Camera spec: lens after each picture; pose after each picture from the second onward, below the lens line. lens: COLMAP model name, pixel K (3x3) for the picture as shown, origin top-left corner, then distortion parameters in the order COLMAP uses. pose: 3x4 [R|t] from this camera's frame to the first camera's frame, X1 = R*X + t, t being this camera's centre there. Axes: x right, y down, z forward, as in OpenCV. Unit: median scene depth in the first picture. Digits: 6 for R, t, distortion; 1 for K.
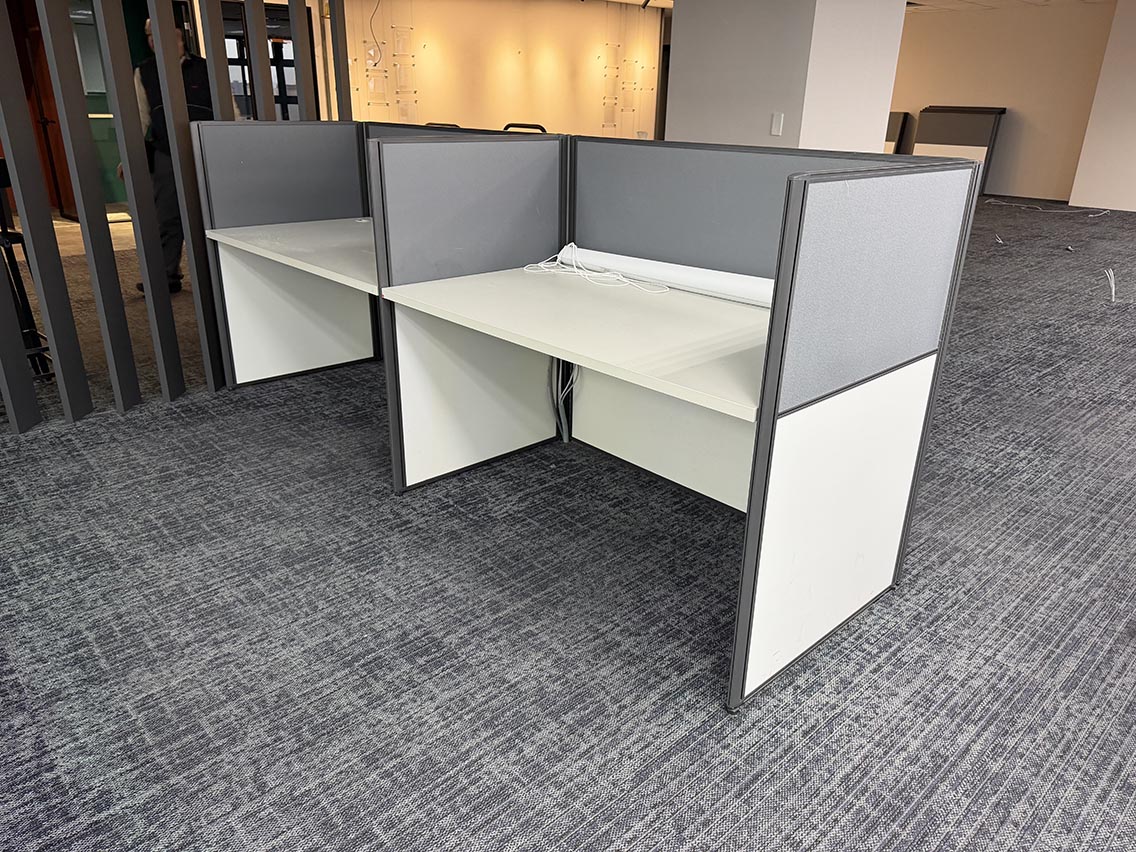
lens RADIAL K [[810.7, 0, 568.0], [0, 810.7, 426.0], [0, 0, 1]] dist [0.025845, -0.042141]
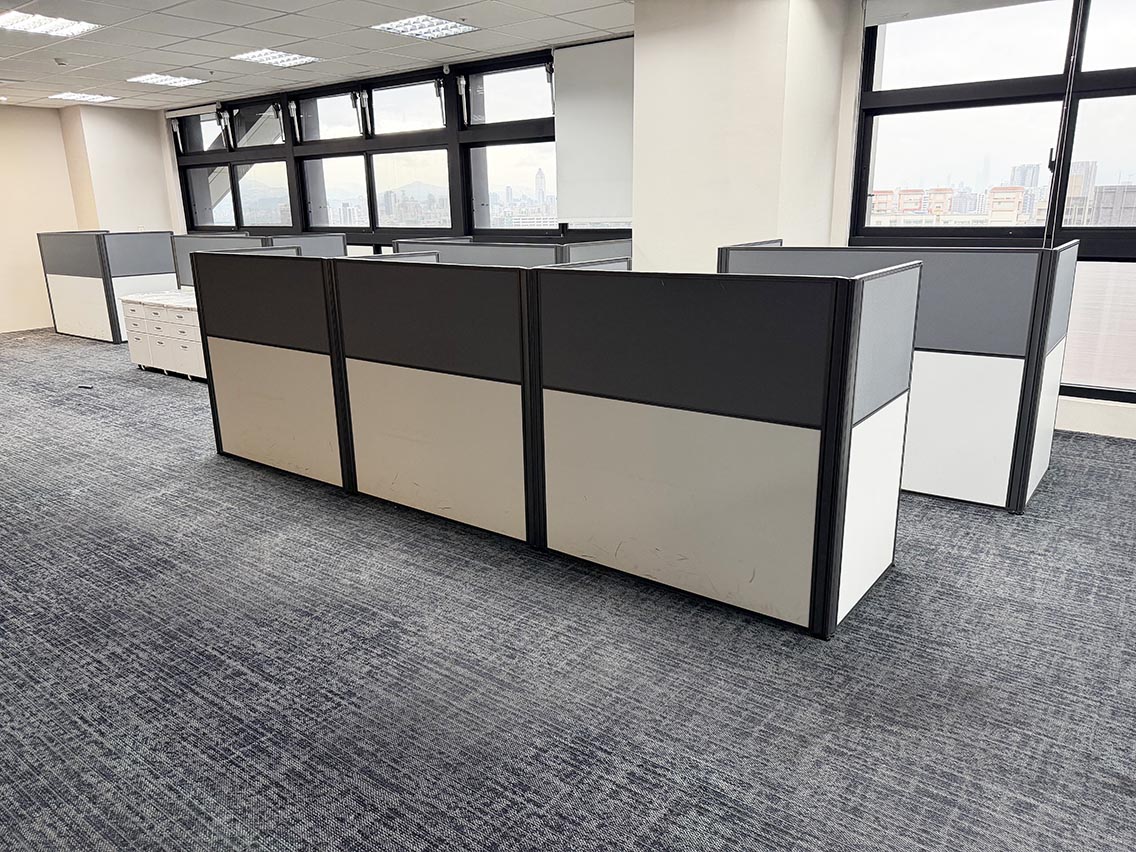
lens RADIAL K [[798.4, 0, 568.0], [0, 798.4, 426.0], [0, 0, 1]] dist [0.001196, -0.001175]
pose [[-0.170273, -0.264317, 0.949286, 0.040854], [0.380730, 0.870896, 0.310782, -0.359575], [-0.908874, 0.414339, -0.047656, 0.845859]]
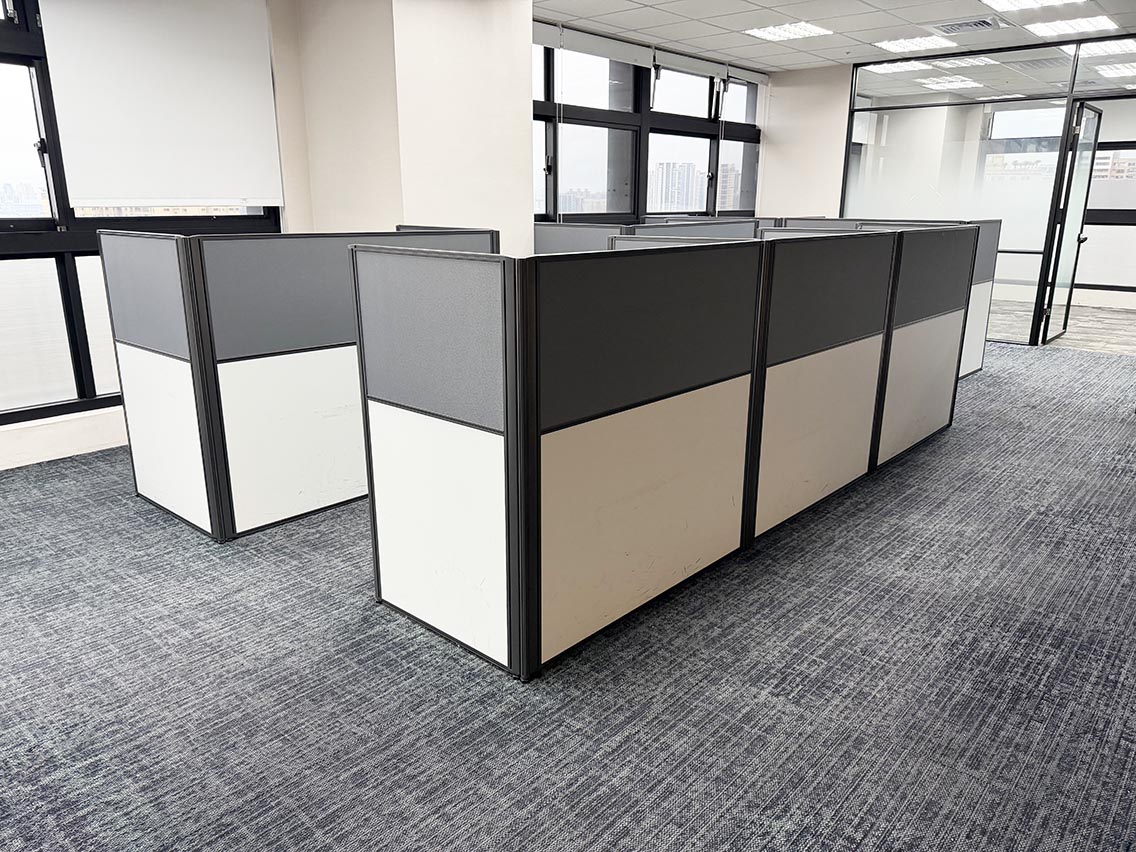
lens RADIAL K [[797.6, 0, 567.3], [0, 797.6, 408.4], [0, 0, 1]] dist [0.027809, 0.000944]
pose [[-0.995893, 0.001865, -0.090516, 1.382017], [-0.052044, 0.806293, 0.589222, -0.674052], [0.074081, 0.591513, -0.802885, 1.694968]]
